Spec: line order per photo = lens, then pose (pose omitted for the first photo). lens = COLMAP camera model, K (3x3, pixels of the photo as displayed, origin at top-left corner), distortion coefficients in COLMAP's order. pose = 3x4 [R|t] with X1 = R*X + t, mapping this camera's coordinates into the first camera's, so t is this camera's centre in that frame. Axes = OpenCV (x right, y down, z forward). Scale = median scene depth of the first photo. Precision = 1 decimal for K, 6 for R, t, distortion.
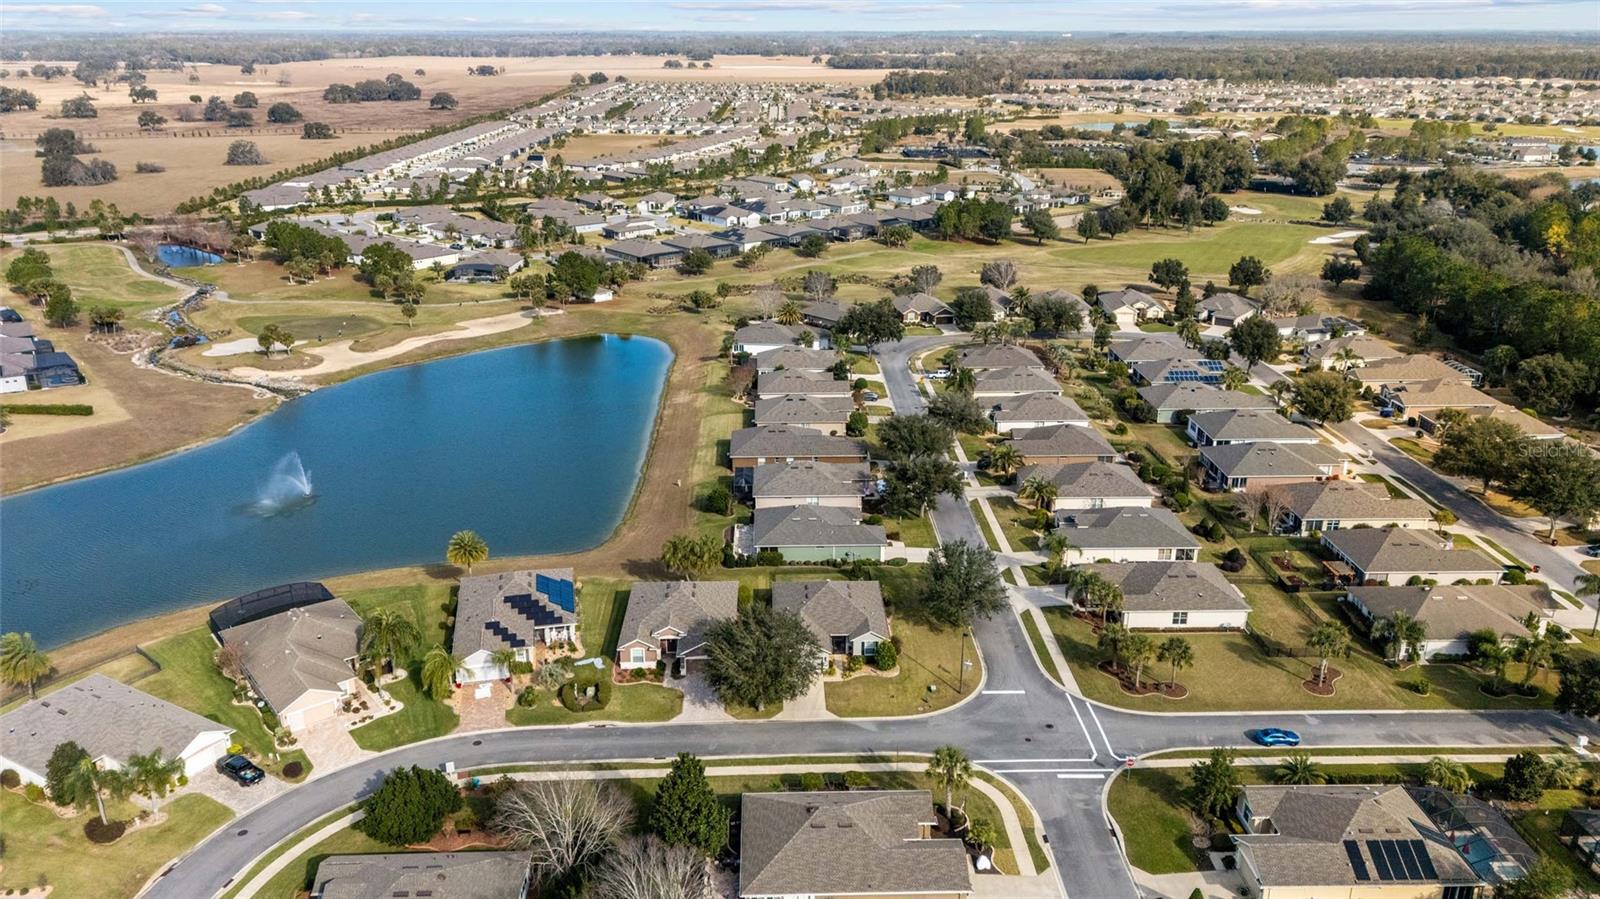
lens RADIAL K [[1207.6, 0, 800.0], [0, 1207.6, 449.5], [0, 0, 1]] dist [0.082747, -0.096255]
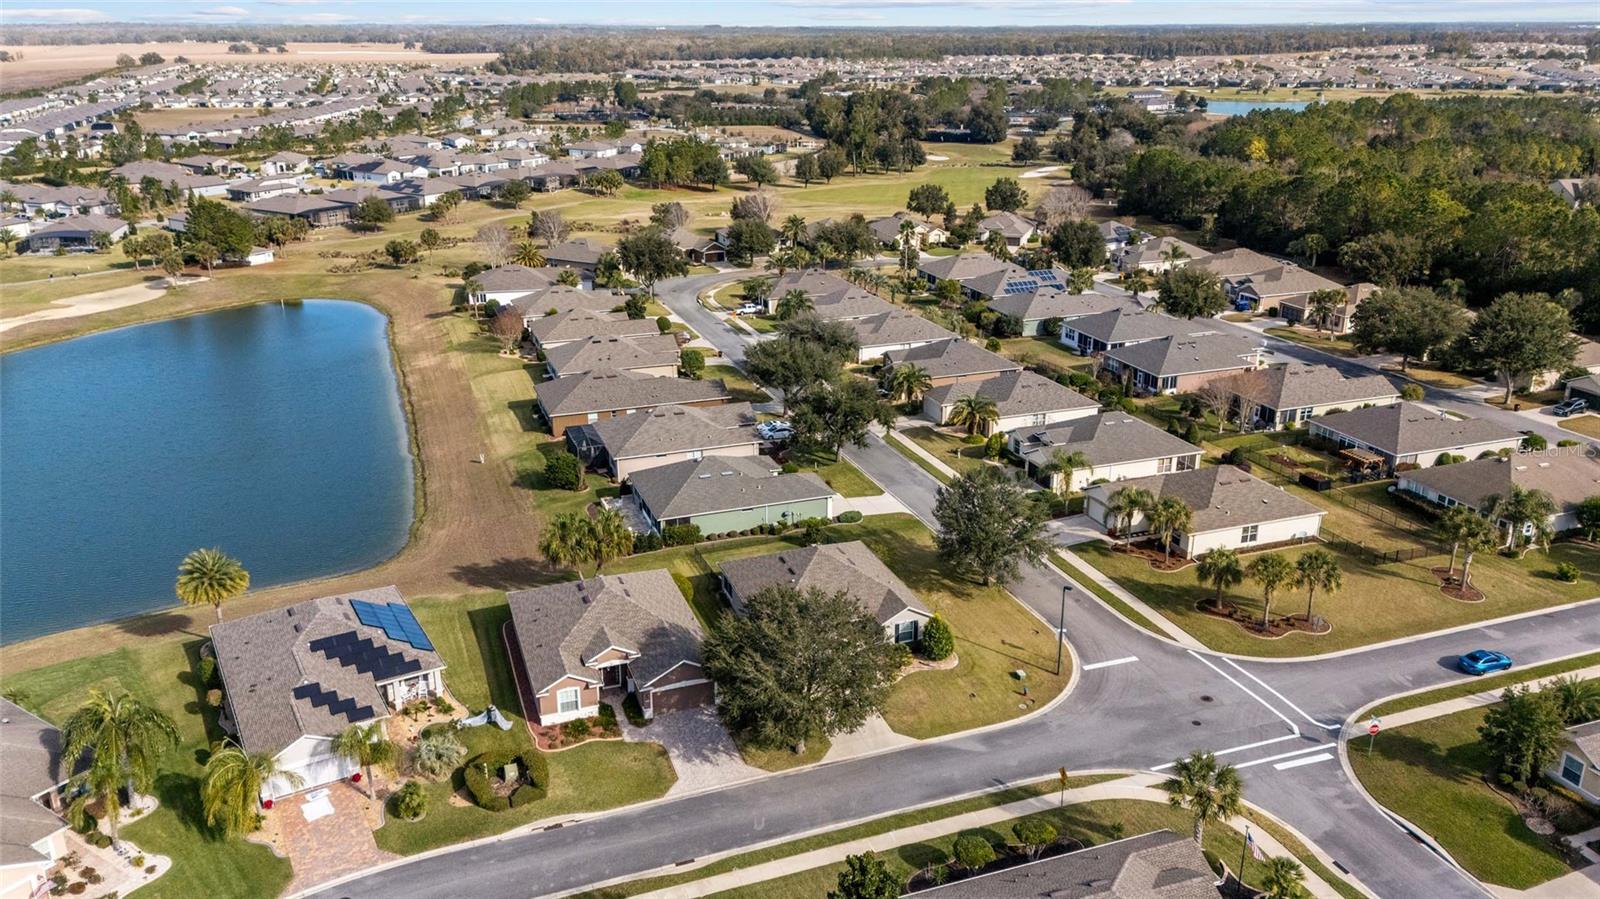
lens RADIAL K [[1207.6, 0, 800.0], [0, 1207.6, 449.5], [0, 0, 1]] dist [0.082747, -0.096255]
pose [[0.947471, -0.106138, 0.301719, -0.143526], [0.107253, 0.994148, 0.012918, 0.034713], [-0.301324, 0.020120, 0.953310, 0.270883]]
